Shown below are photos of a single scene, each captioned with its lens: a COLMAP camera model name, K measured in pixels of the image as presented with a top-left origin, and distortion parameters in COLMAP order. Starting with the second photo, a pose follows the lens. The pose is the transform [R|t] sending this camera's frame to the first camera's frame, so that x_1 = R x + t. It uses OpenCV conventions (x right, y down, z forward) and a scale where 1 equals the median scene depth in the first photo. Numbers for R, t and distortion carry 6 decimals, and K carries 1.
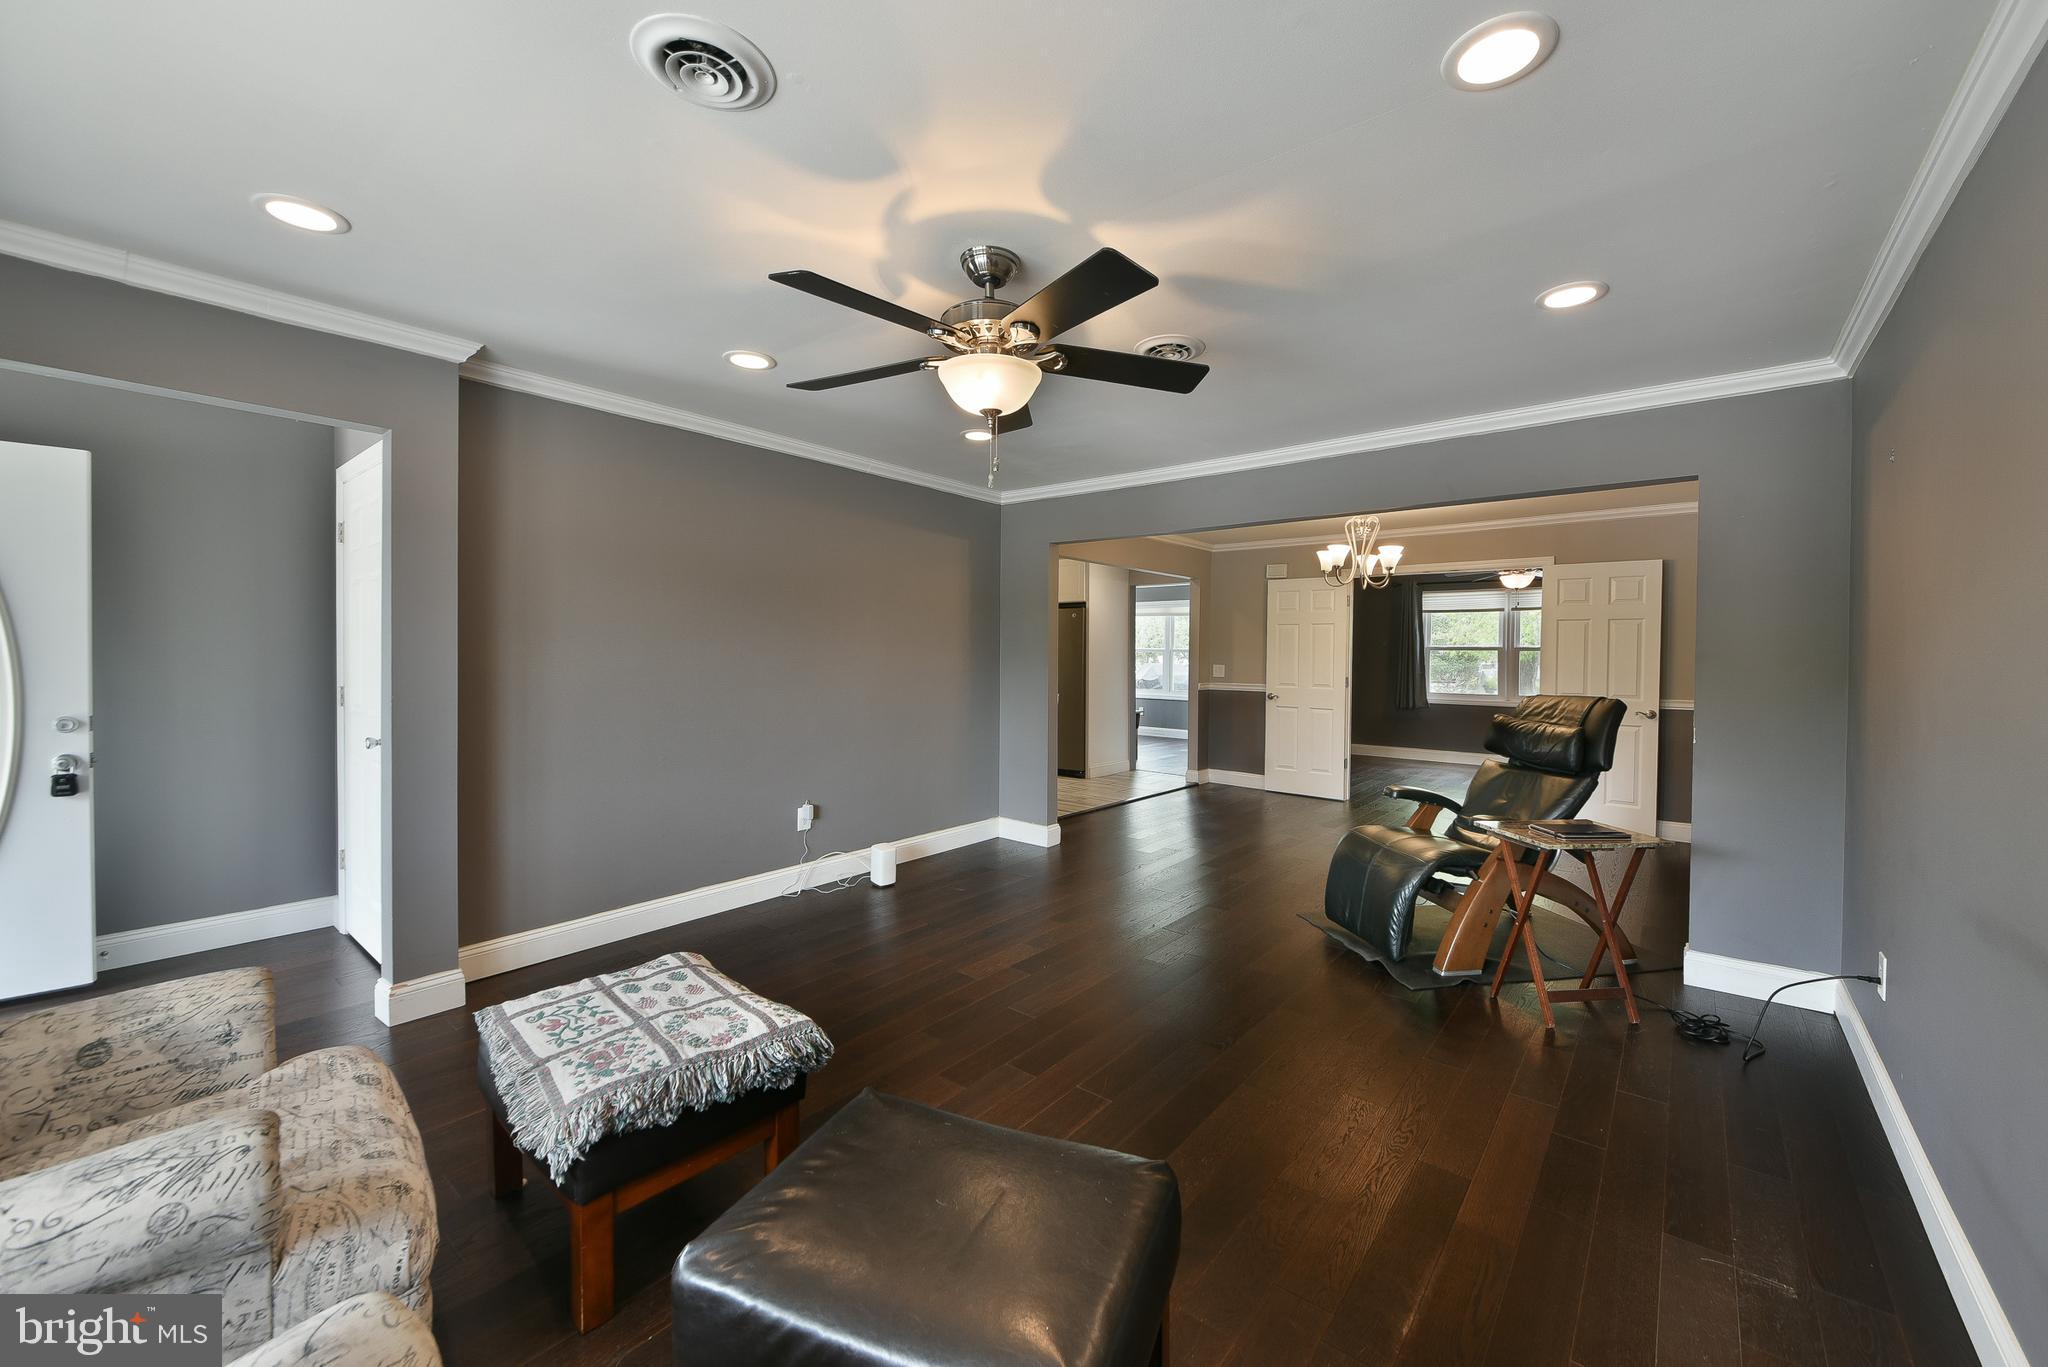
lens RADIAL K [[824.5, 0, 1029.8], [0, 824.5, 669.2], [0, 0, 1]] dist [0.002806, 0.000127]
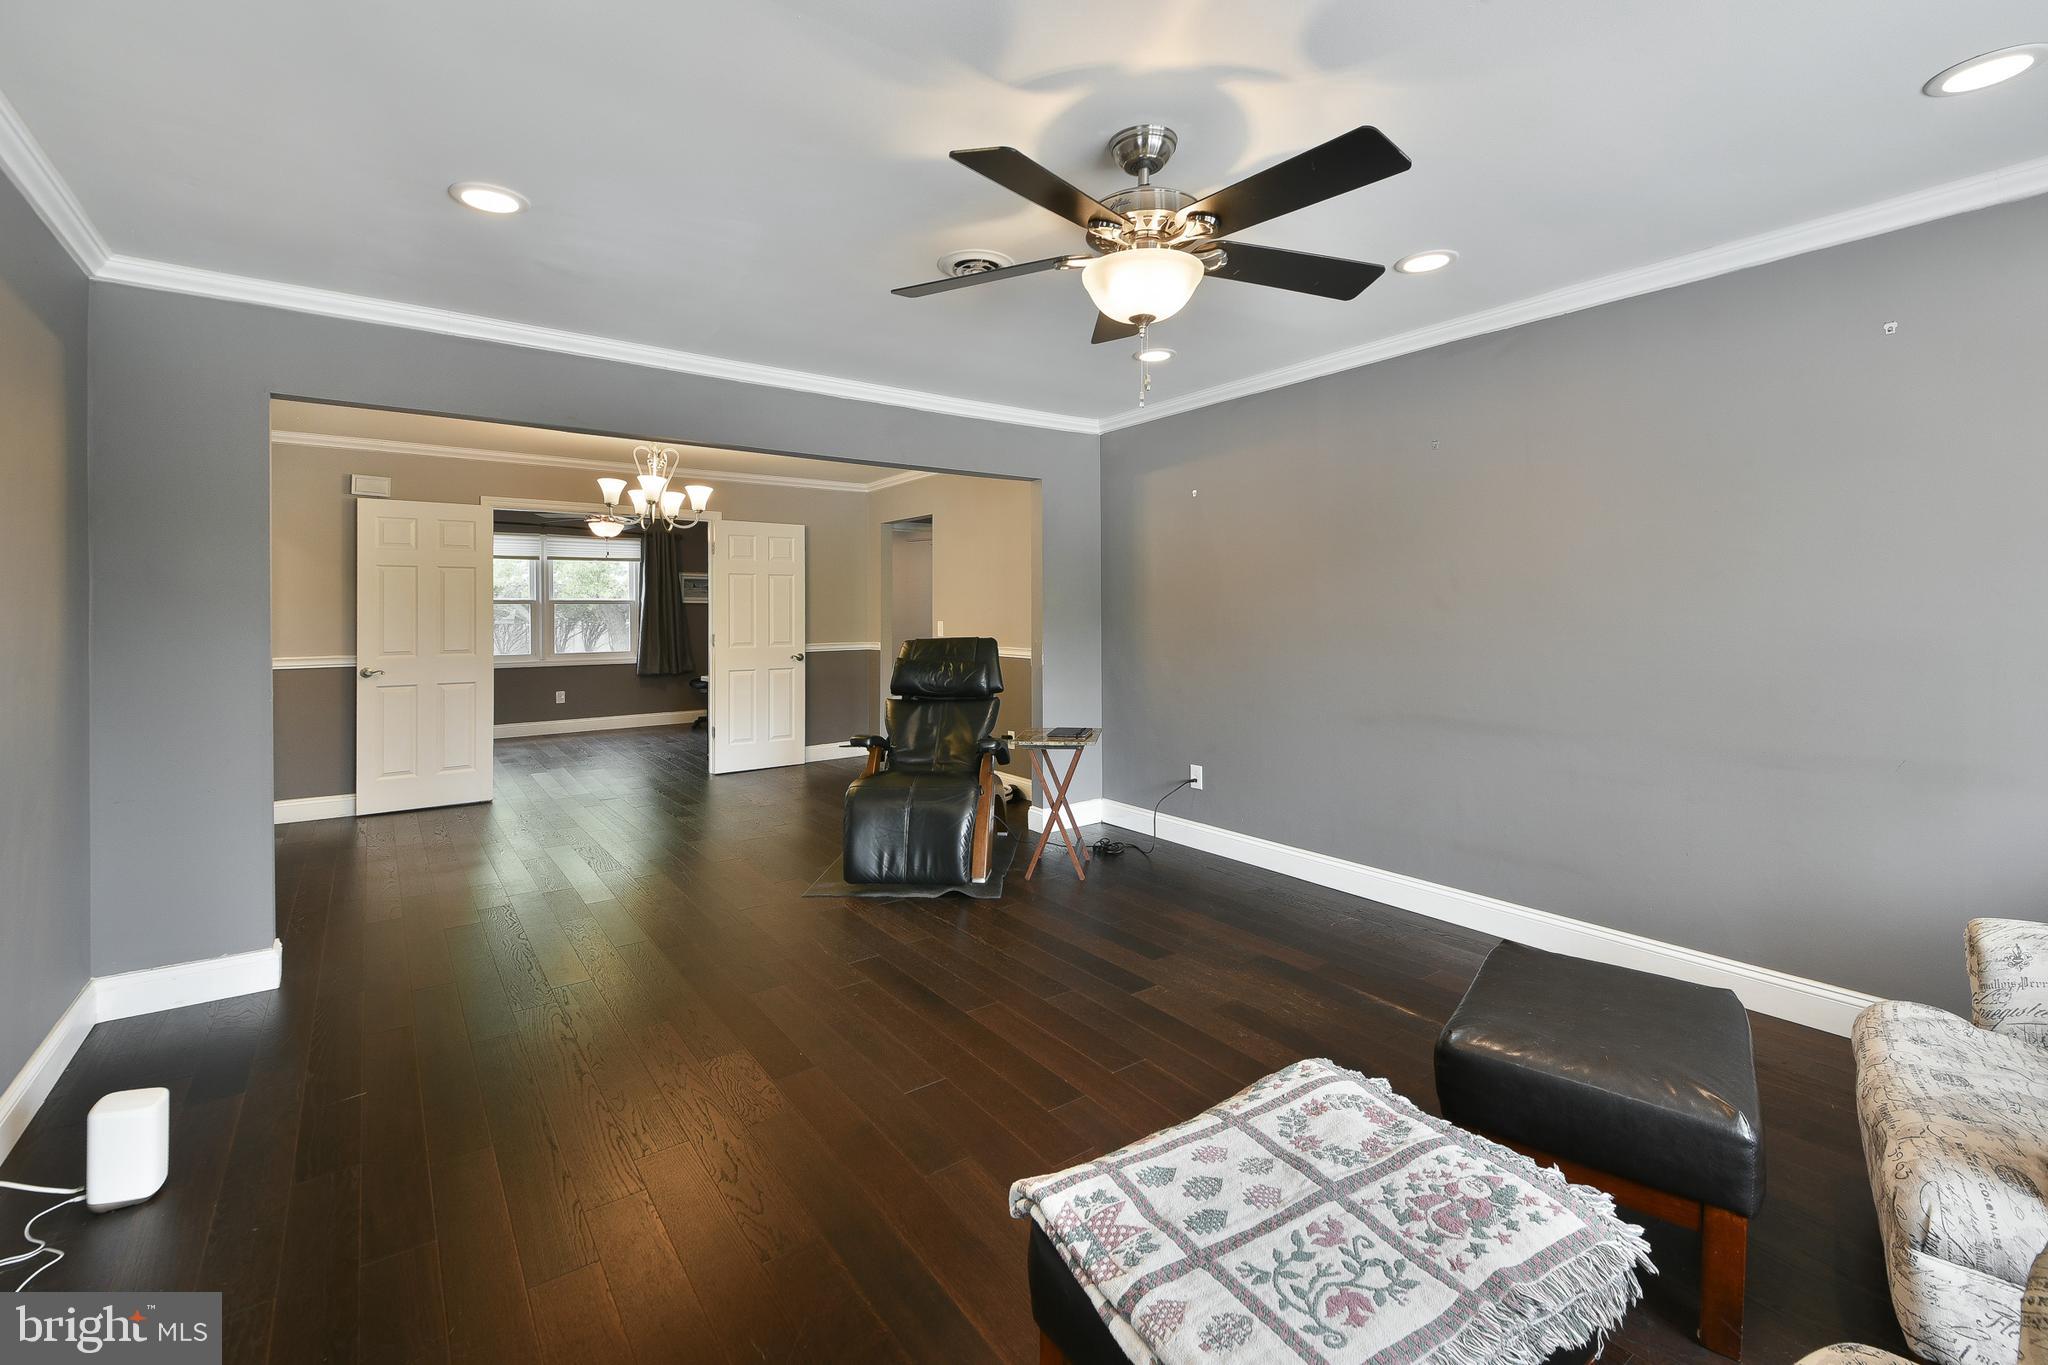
lens RADIAL K [[910.8, 0, 1063.3], [0, 910.8, 612.1], [0, 0, 1]] dist [-0.004028, -0.002800]
pose [[0.209317, -0.009157, 0.977805, -0.422796], [0.027659, 0.999612, 0.003441, -0.004093], [-0.977457, 0.026324, 0.209489, 0.377675]]
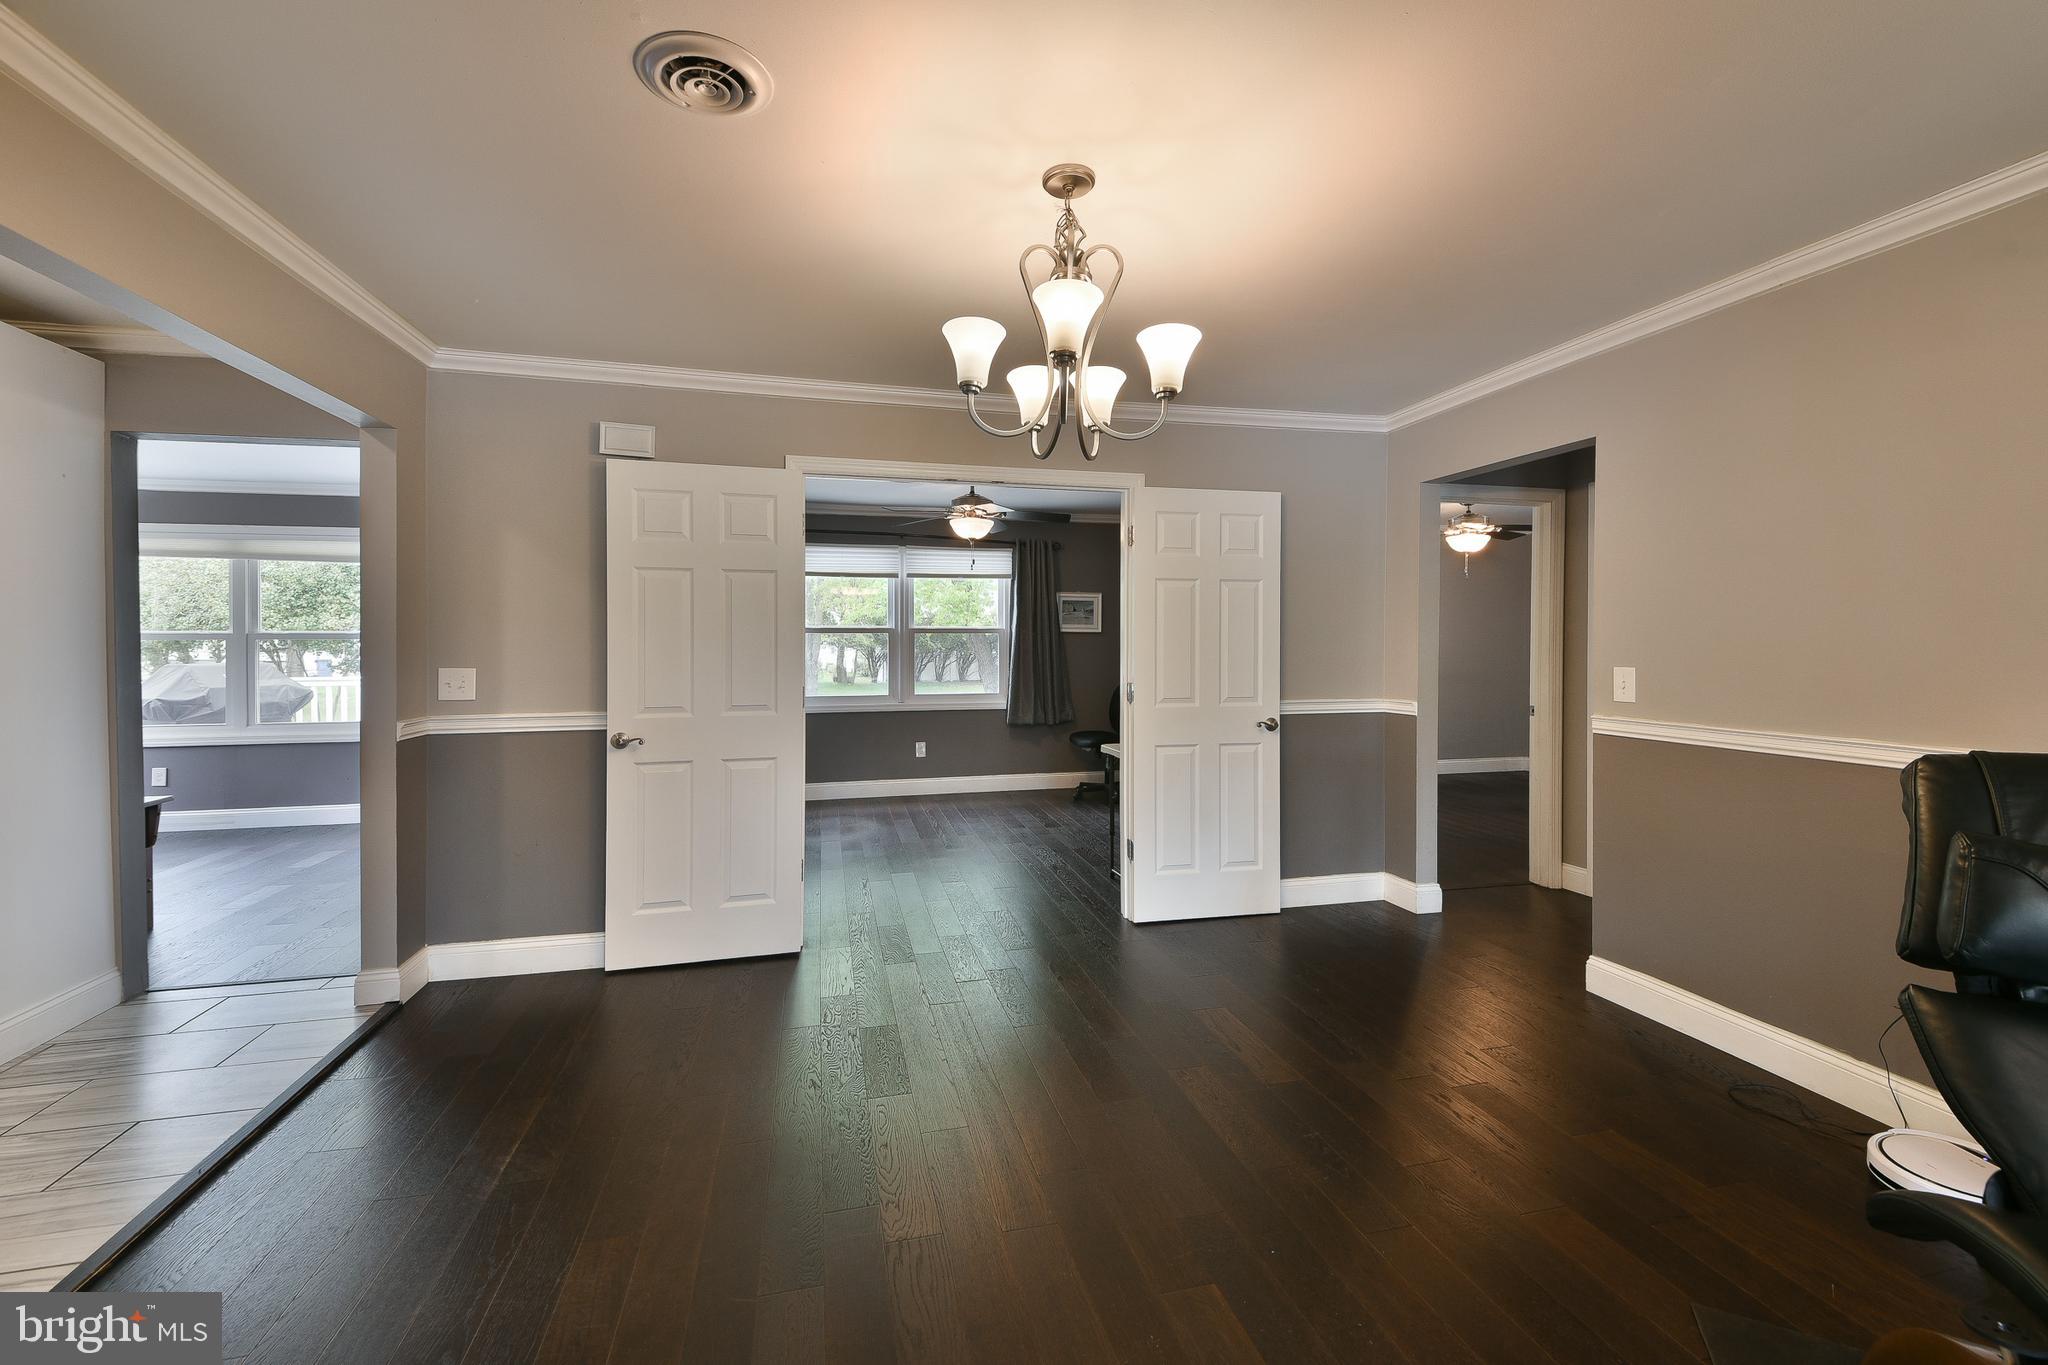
lens RADIAL K [[824.5, 0, 1019.7], [0, 824.5, 650.4], [0, 0, 1]] dist [0.002806, 0.000127]
pose [[0.585521, -0.014755, 0.810523, 0.100500], [0.022278, 0.999750, 0.002105, -0.011972], [-0.810351, 0.016824, 0.585703, 0.787967]]
